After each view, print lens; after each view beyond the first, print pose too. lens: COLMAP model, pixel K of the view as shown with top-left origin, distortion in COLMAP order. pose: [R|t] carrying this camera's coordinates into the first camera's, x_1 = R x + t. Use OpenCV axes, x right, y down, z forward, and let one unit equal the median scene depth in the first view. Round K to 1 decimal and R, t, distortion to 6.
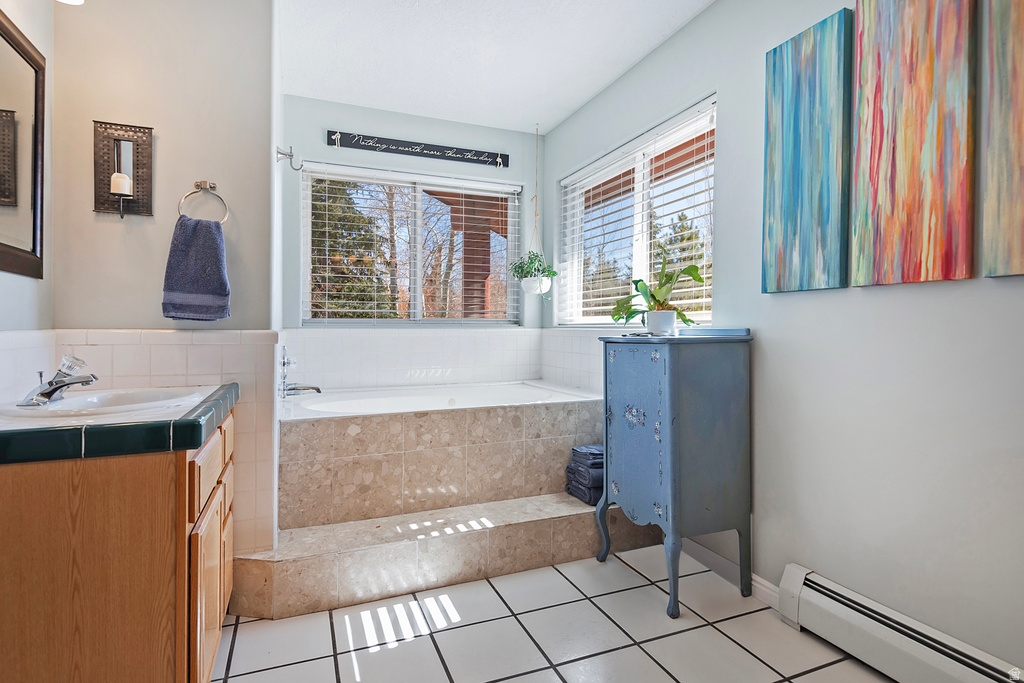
lens RADIAL K [[511.5, 0, 503.7], [0, 511.5, 330.4], [0, 0, 1]] dist [0.026204, -0.020763]
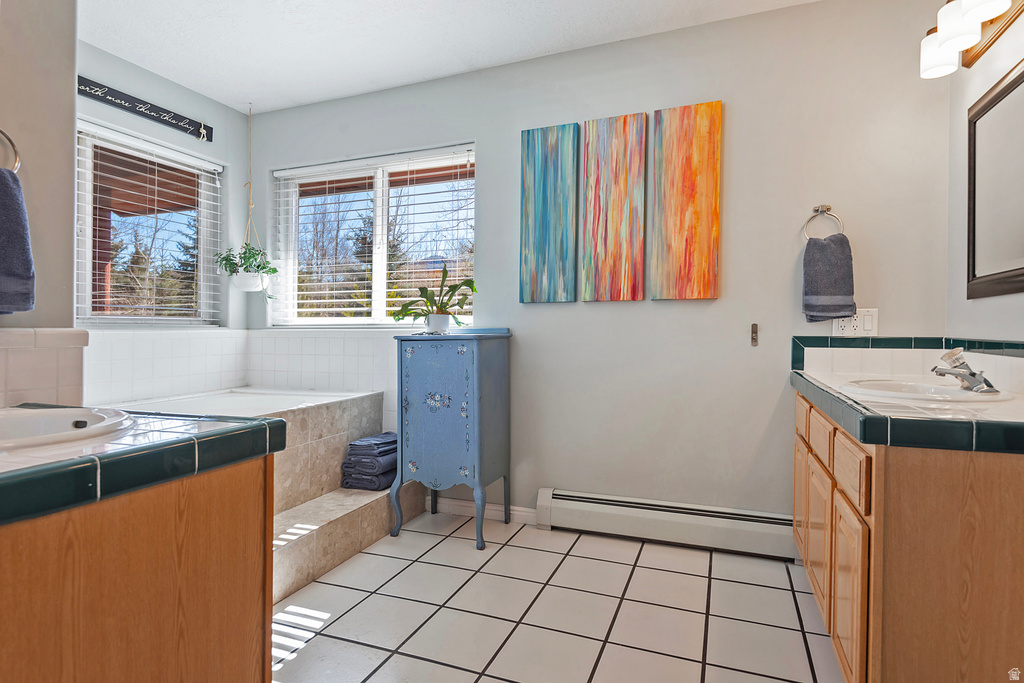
lens RADIAL K [[543.8, 0, 512.0], [0, 543.8, 341.5], [0, 0, 1]] dist [0.018376, -0.002048]
pose [[0.683660, -0.015782, 0.729630, -0.514448], [0.006898, 0.999861, 0.015164, 0.009088], [-0.729768, -0.005334, 0.683674, 0.004541]]
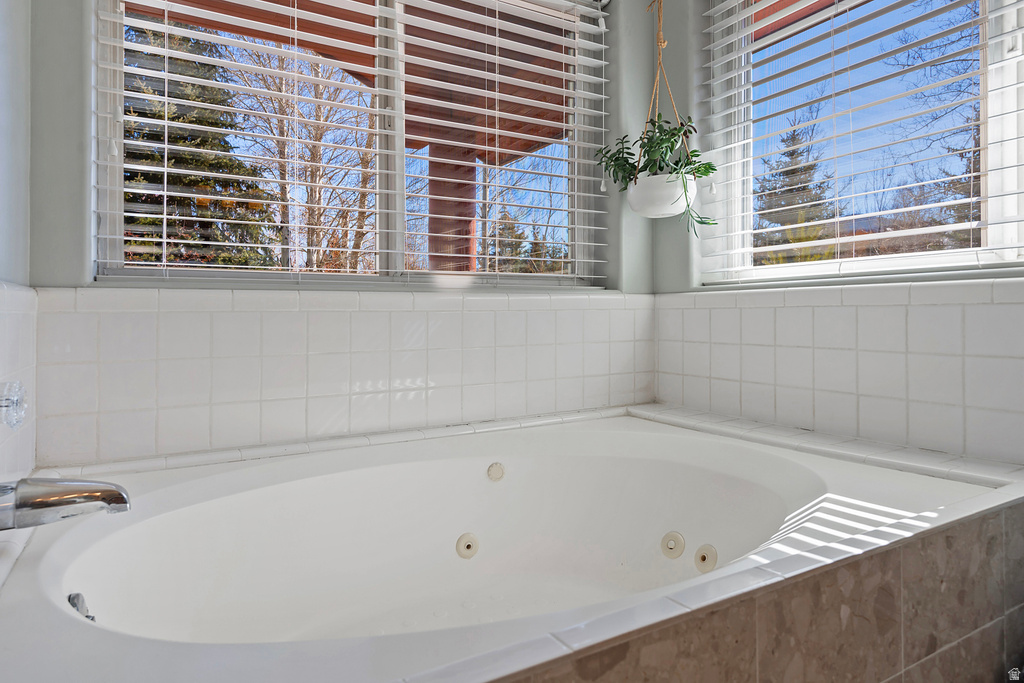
lens RADIAL K [[588.4, 0, 475.6], [0, 588.4, 292.6], [0, 0, 1]] dist [-0.001673, -0.000865]
pose [[0.993627, -0.005621, 0.112579, -0.248154], [0.010798, 0.998909, -0.045434, 0.029131], [-0.112201, 0.046360, 0.992604, 0.801770]]
